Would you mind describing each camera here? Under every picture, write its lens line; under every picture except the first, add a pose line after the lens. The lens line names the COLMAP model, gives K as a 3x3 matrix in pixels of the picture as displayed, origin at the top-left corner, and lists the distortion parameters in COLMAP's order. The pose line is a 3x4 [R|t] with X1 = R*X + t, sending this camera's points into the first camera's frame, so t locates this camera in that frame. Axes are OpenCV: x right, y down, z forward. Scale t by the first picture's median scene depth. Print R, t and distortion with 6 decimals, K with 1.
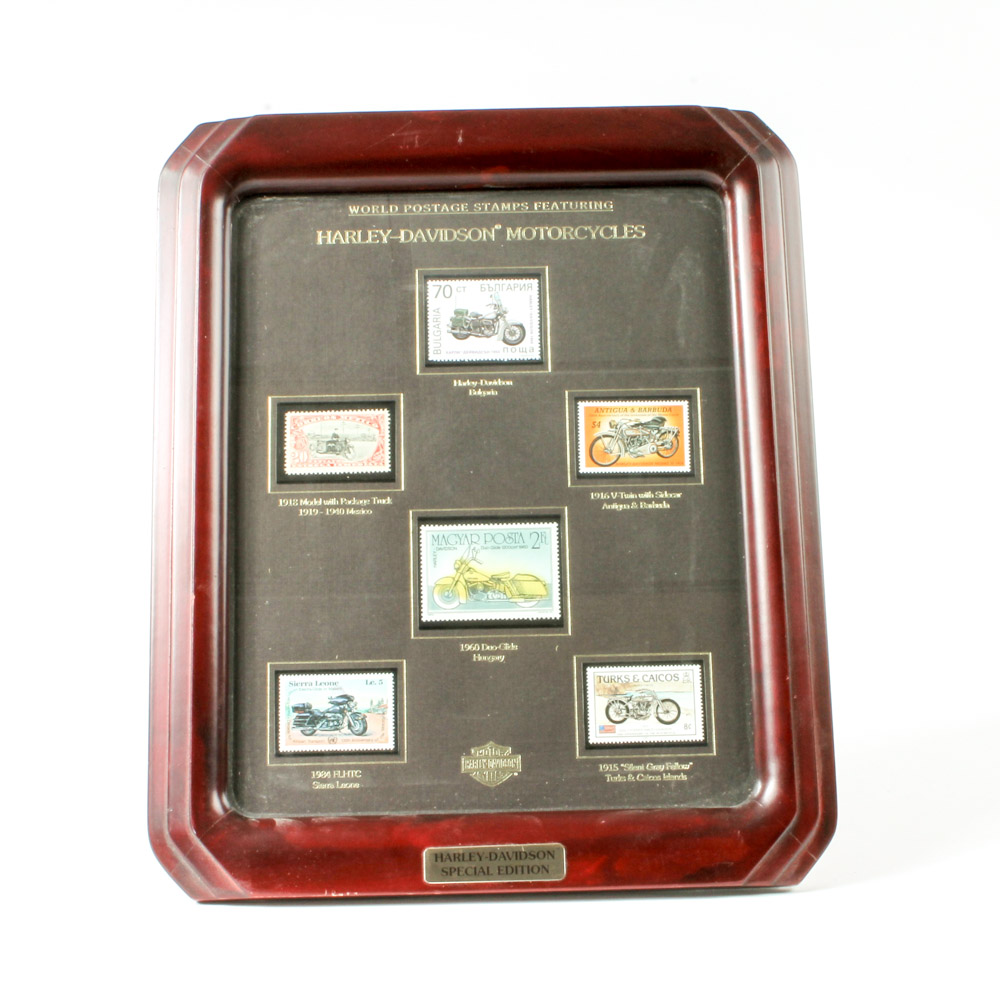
lens RADIAL K [[1941.2, 0, 492.3], [0, 1941.2, 499.5], [0, 0, 1]] dist [-0.115227, 0.000000]
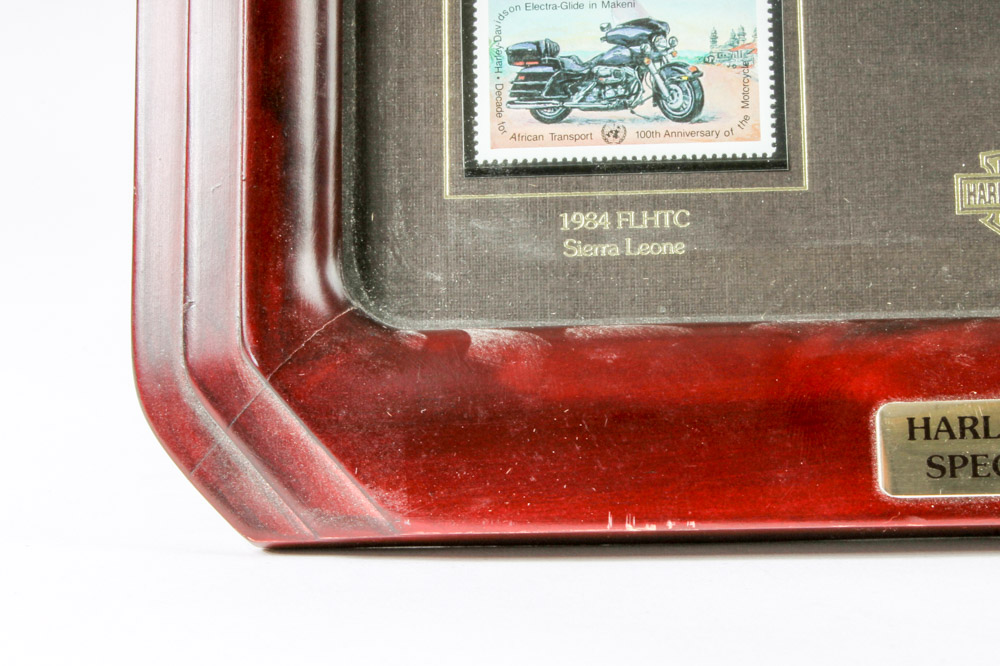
lens RADIAL K [[2133.0, 0, 507.1], [0, 2133.0, 333.6], [0, 0, 1]] dist [0.040496, 0.000000]
pose [[0.998683, 0.002646, -0.051231, -0.079149], [0.001038, 0.997421, 0.071767, 0.129082], [0.051289, -0.071726, 0.996105, 0.555097]]
